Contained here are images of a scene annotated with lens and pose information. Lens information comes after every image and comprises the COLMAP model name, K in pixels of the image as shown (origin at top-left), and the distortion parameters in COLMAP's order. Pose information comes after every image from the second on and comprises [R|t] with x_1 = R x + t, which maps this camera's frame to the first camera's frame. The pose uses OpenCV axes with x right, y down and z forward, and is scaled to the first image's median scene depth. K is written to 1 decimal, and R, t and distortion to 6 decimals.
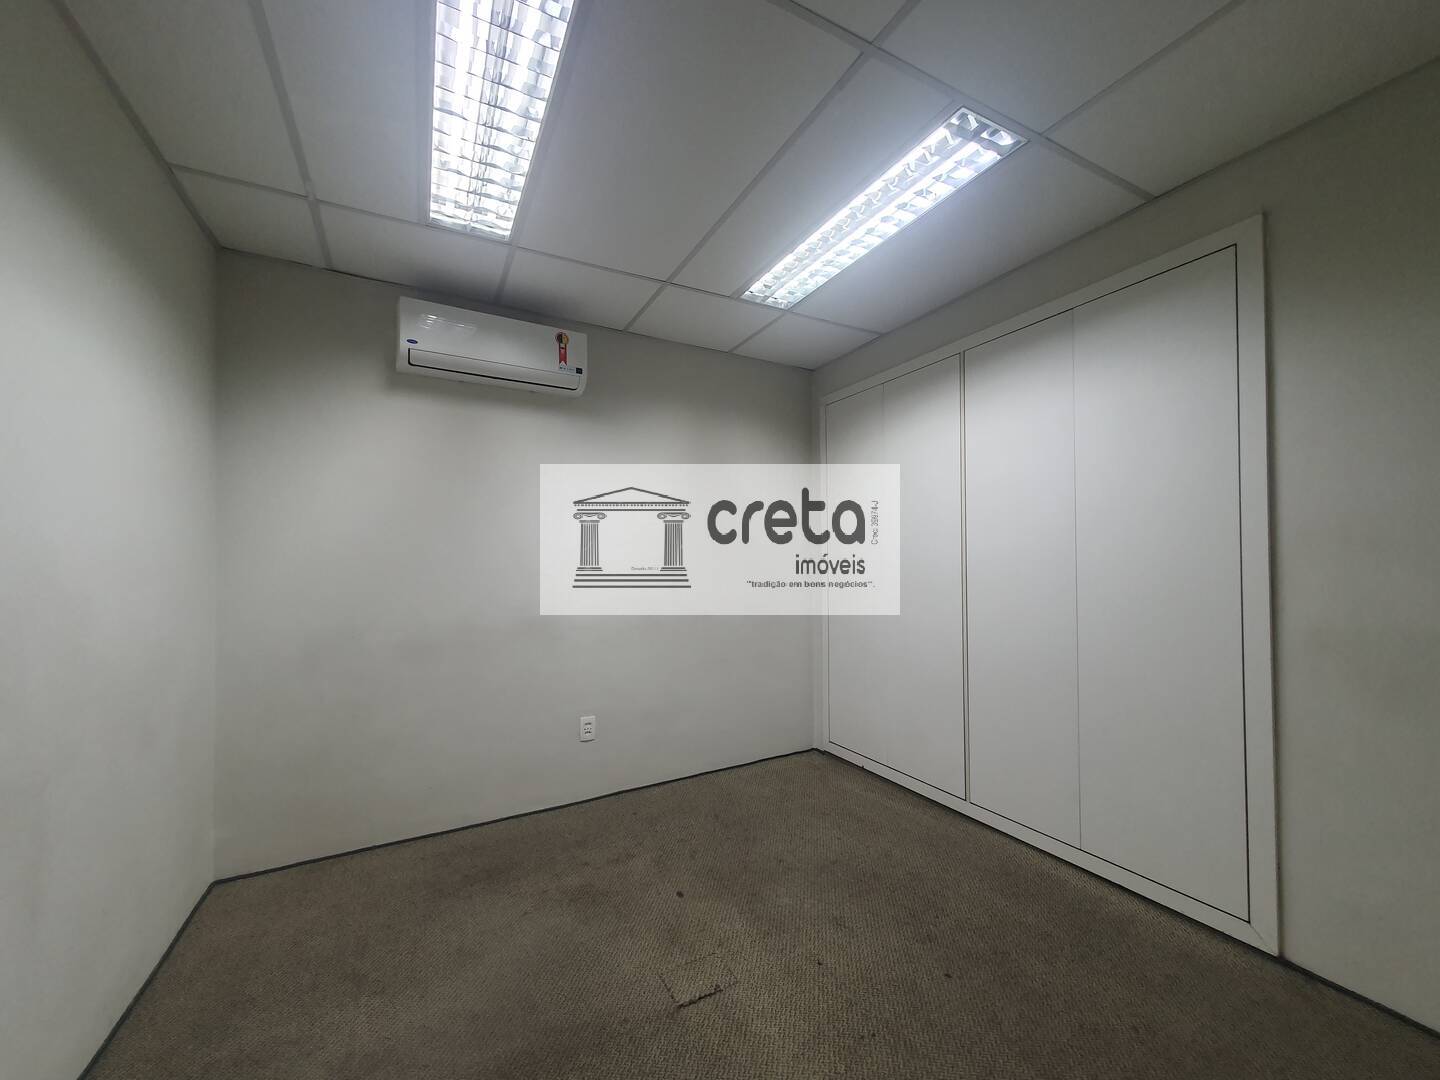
lens RADIAL K [[573.8, 0, 716.2], [0, 573.8, 550.0], [0, 0, 1]] dist [0.007849, 0.000502]
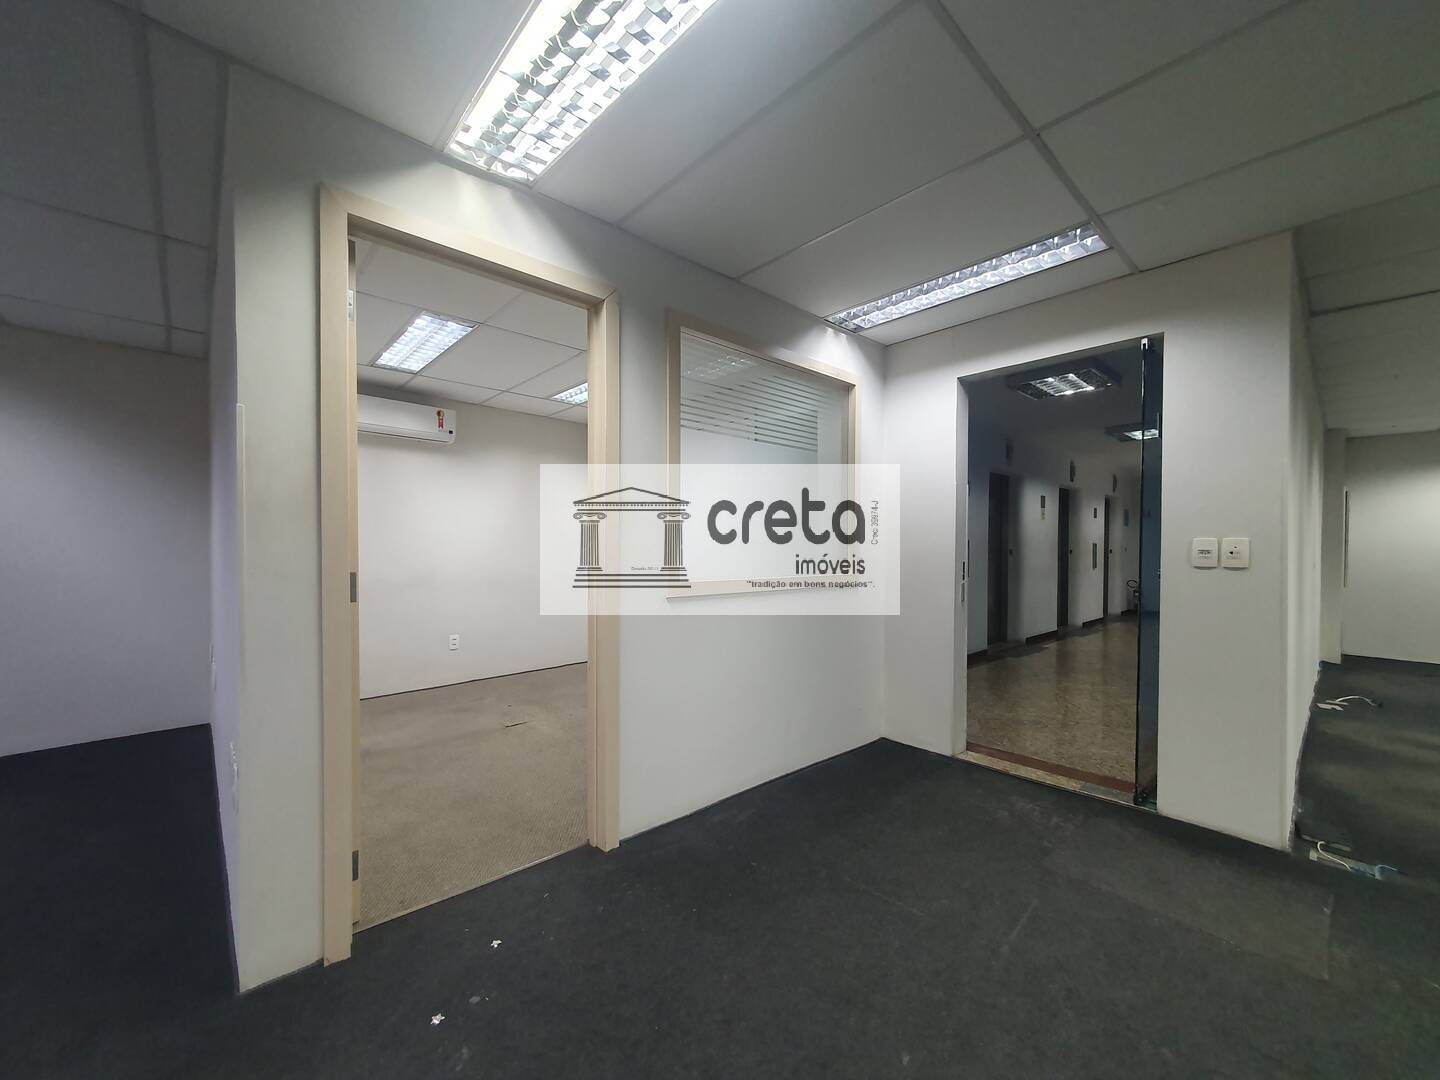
lens RADIAL K [[573.8, 0, 720.3], [0, 573.8, 548.8], [0, 0, 1]] dist [0.007849, 0.000502]
pose [[0.964799, 0.009268, 0.262825, 0.089365], [-0.015996, 0.999596, 0.023473, -0.017620], [-0.262501, -0.026851, 0.964558, -0.872495]]
